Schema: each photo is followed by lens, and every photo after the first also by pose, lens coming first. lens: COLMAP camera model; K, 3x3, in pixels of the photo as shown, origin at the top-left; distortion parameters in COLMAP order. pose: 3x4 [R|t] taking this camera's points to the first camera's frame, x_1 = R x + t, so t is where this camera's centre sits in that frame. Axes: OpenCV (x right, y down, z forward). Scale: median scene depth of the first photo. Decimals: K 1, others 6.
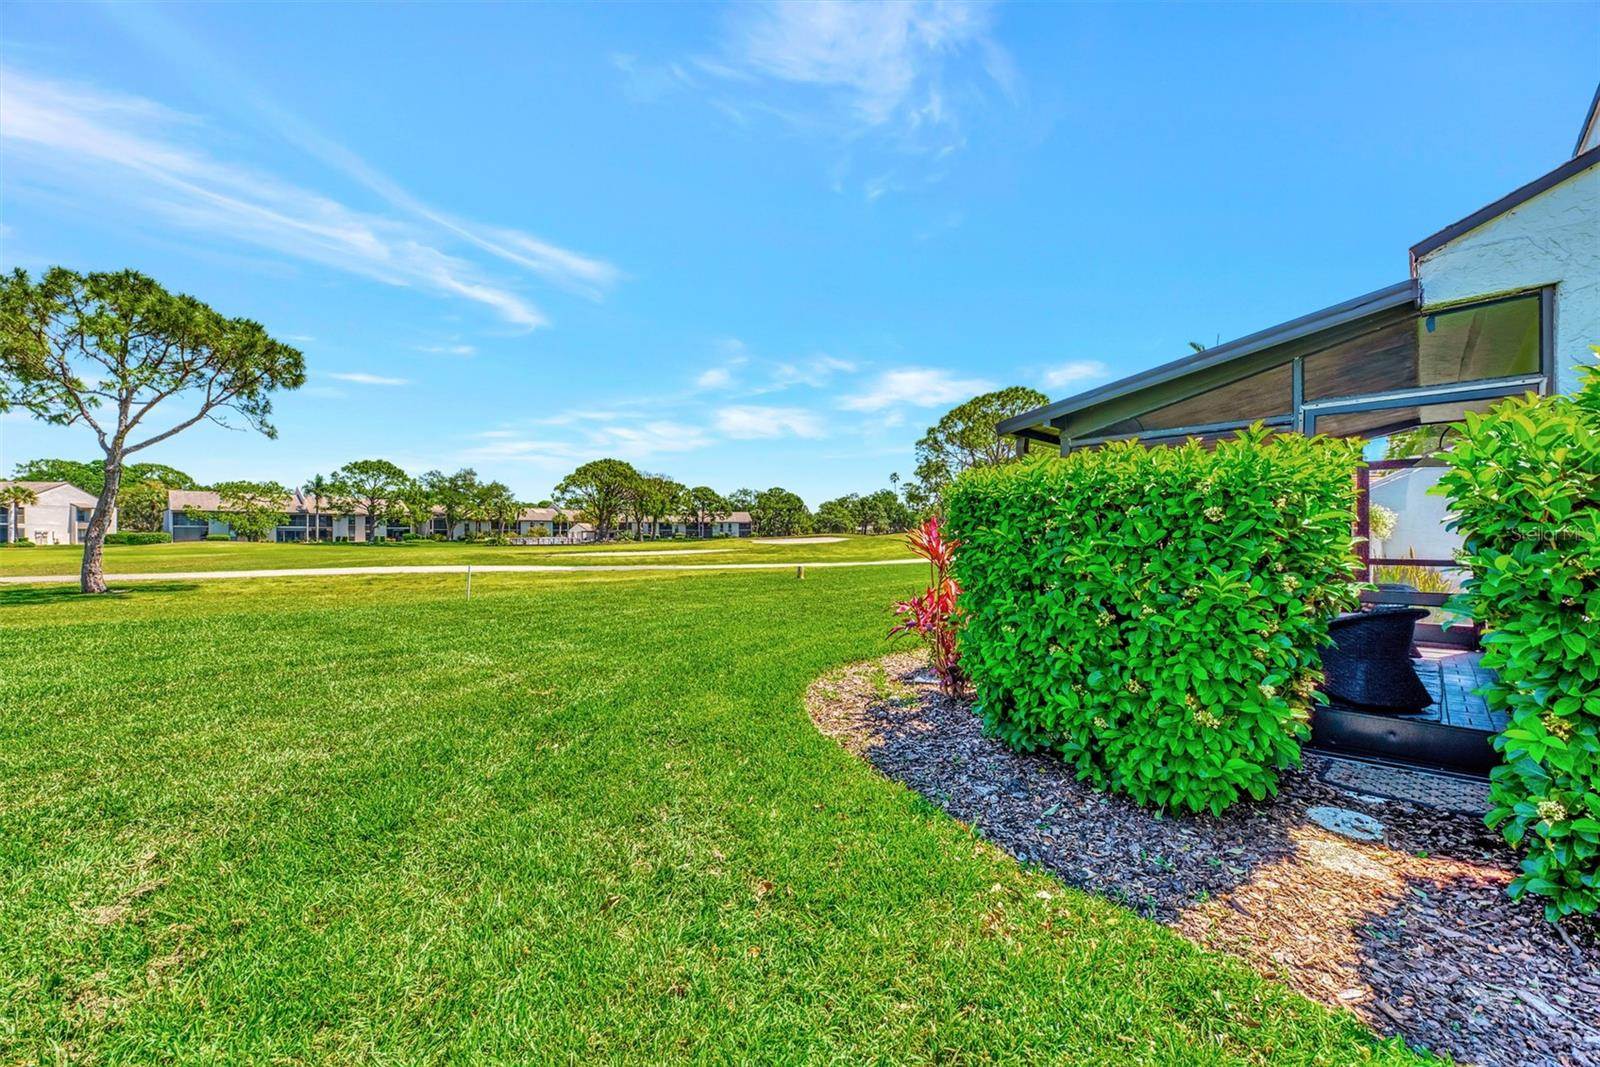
lens RADIAL K [[647.3, 0, 796.6], [0, 647.3, 535.4], [0, 0, 1]] dist [0.015038, -0.007718]
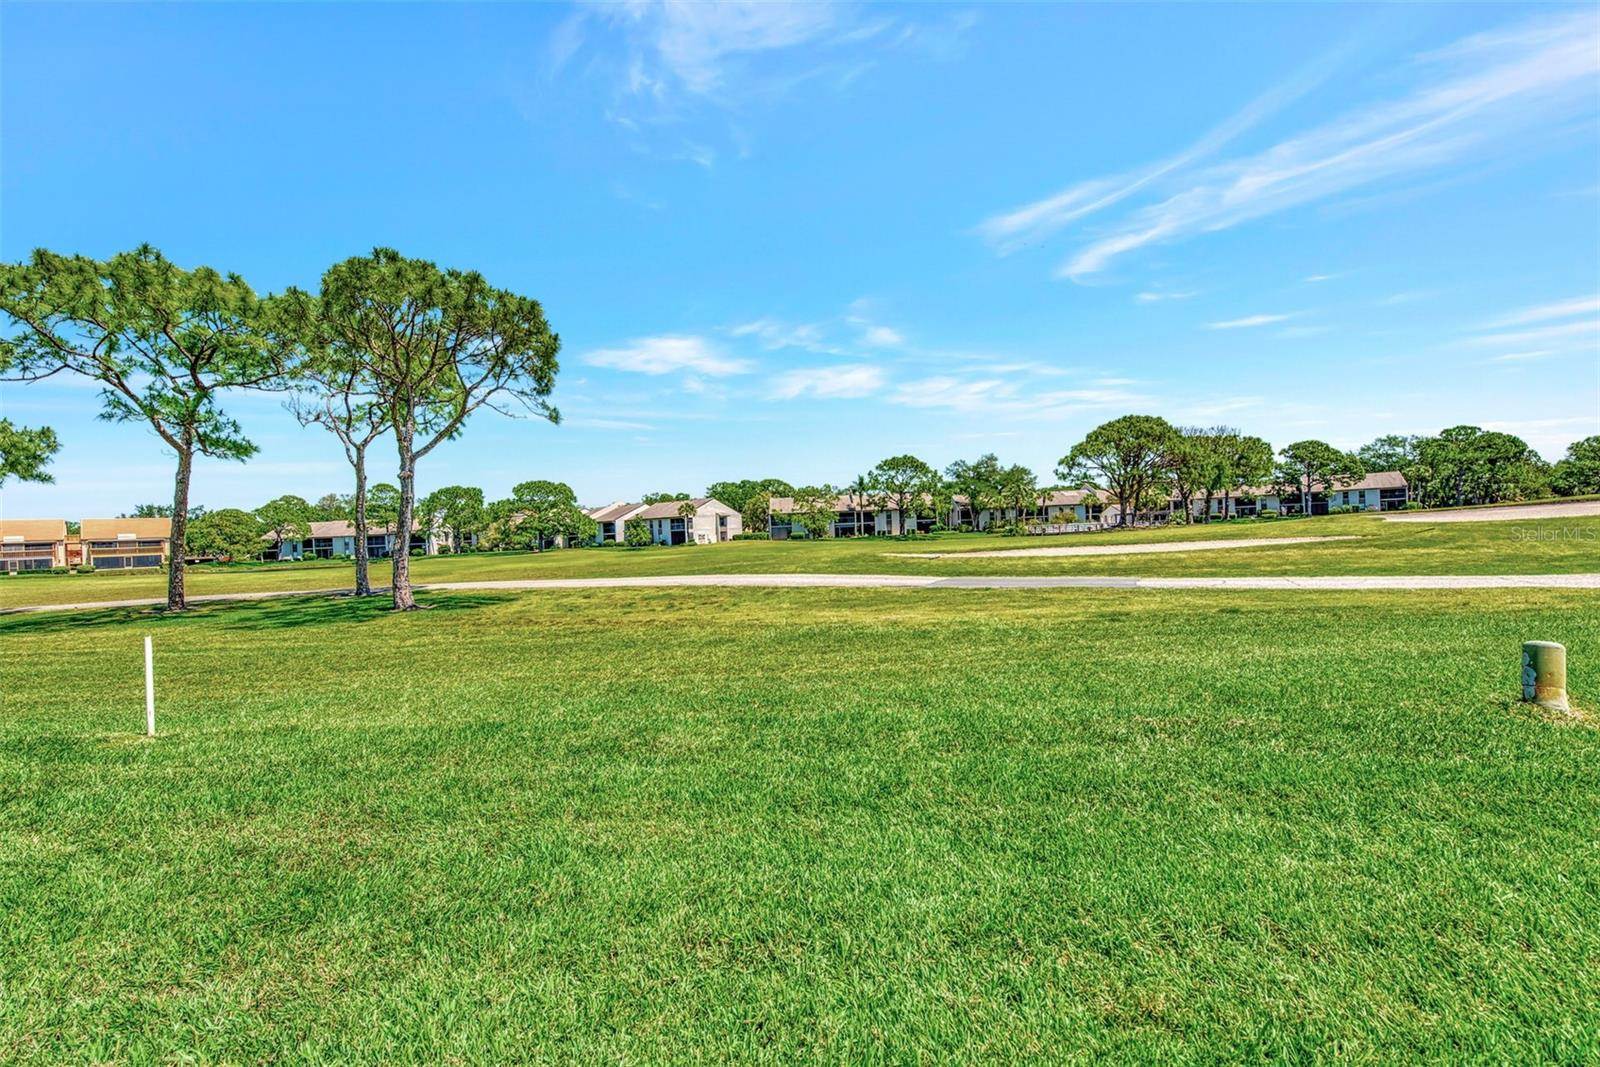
lens RADIAL K [[647.3, 0, 796.6], [0, 647.3, 535.4], [0, 0, 1]] dist [0.015038, -0.007718]
pose [[0.672248, -0.026676, -0.739845, 0.000654], [0.042808, 0.999079, 0.002873, 0.000539], [0.739087, -0.033603, 0.672771, 0.166554]]
